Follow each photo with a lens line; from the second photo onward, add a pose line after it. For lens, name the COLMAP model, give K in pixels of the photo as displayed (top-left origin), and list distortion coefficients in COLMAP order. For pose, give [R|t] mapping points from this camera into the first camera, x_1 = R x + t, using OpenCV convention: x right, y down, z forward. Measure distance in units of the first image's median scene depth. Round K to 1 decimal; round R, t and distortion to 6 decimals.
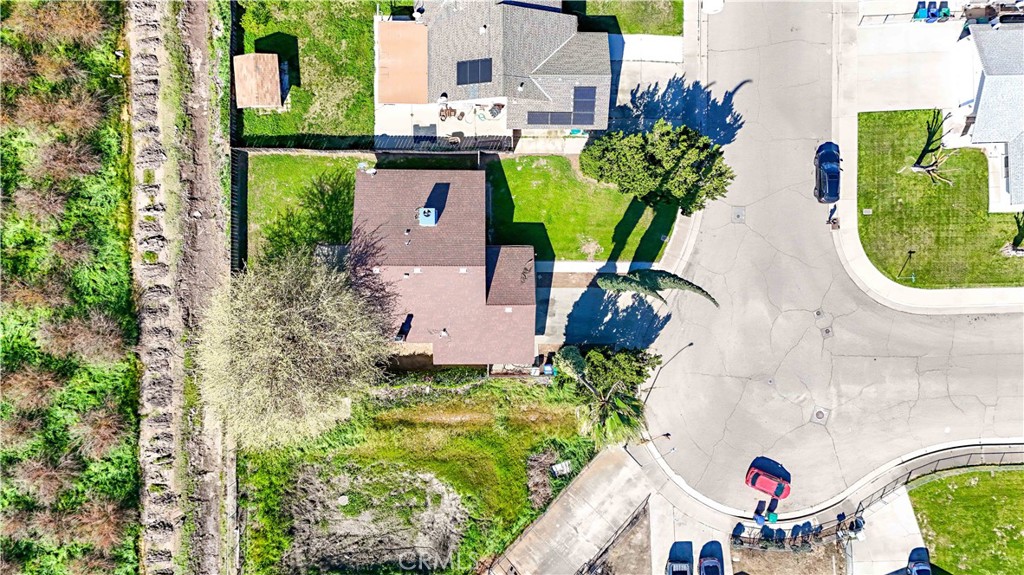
lens RADIAL K [[748.4, 0, 512.0], [0, 748.4, 287.5], [0, 0, 1]] dist [0.080459, -0.076758]
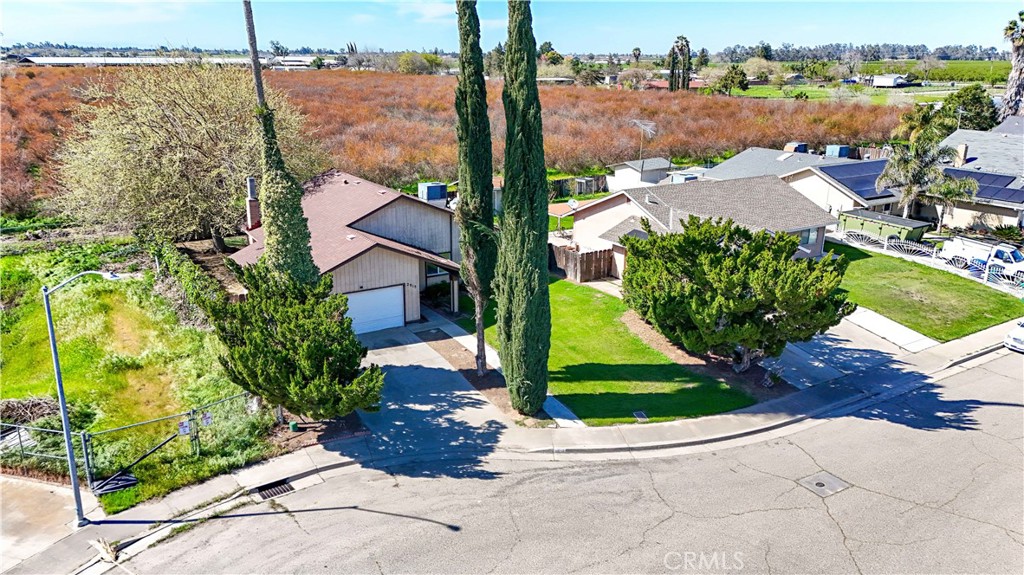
lens RADIAL K [[748.4, 0, 512.0], [0, 748.4, 287.5], [0, 0, 1]] dist [0.080459, -0.076758]
pose [[0.526602, 0.215977, -0.822219, 0.519621], [-0.850079, 0.142340, -0.507056, 0.214474], [0.007522, 0.965968, 0.258554, 0.835137]]
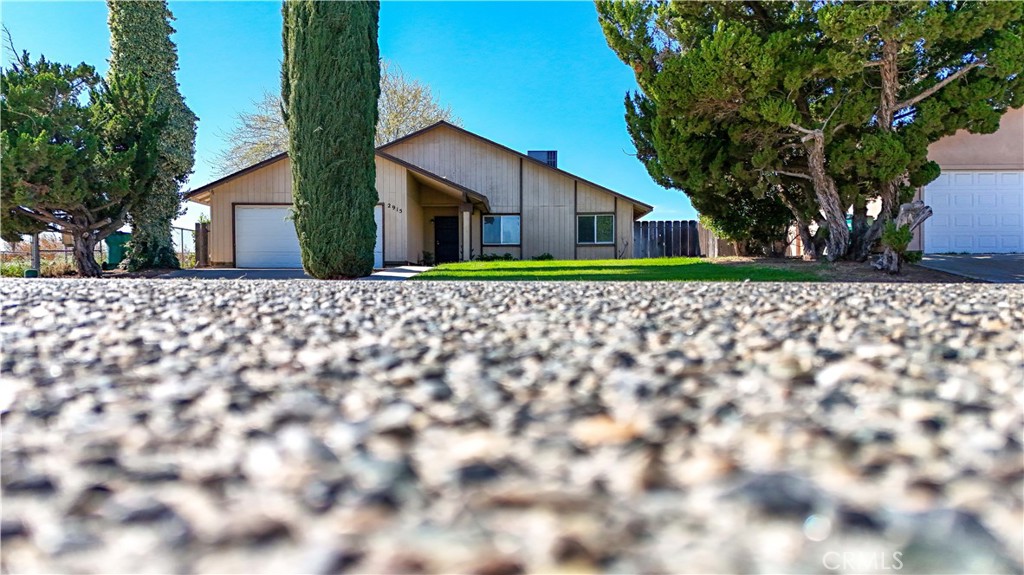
lens RADIAL K [[748.4, 0, 512.0], [0, 748.4, 287.5], [0, 0, 1]] dist [0.080459, -0.076758]
pose [[-0.006295, -0.041794, -0.999106, 0.411671], [-0.999973, -0.003618, 0.006452, -0.069650], [-0.003884, 0.999120, -0.041771, 1.035713]]
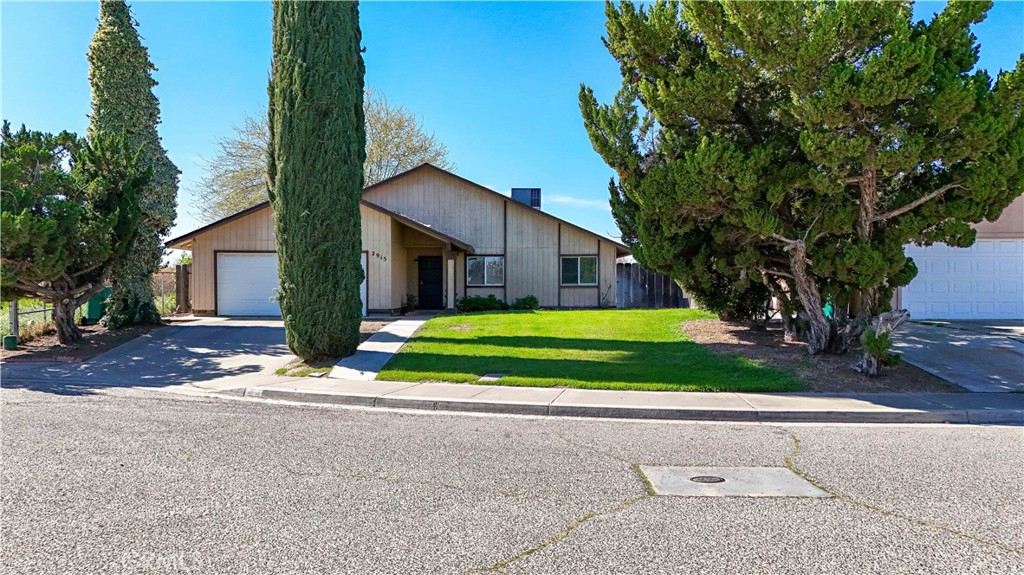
lens RADIAL K [[748.4, 0, 512.0], [0, 748.4, 287.5], [0, 0, 1]] dist [0.080459, -0.076758]
pose [[0.018409, -0.041720, -0.998960, 0.414011], [-0.999820, -0.005421, -0.018198, -0.068166], [-0.004656, 0.999115, -0.041812, 1.010434]]
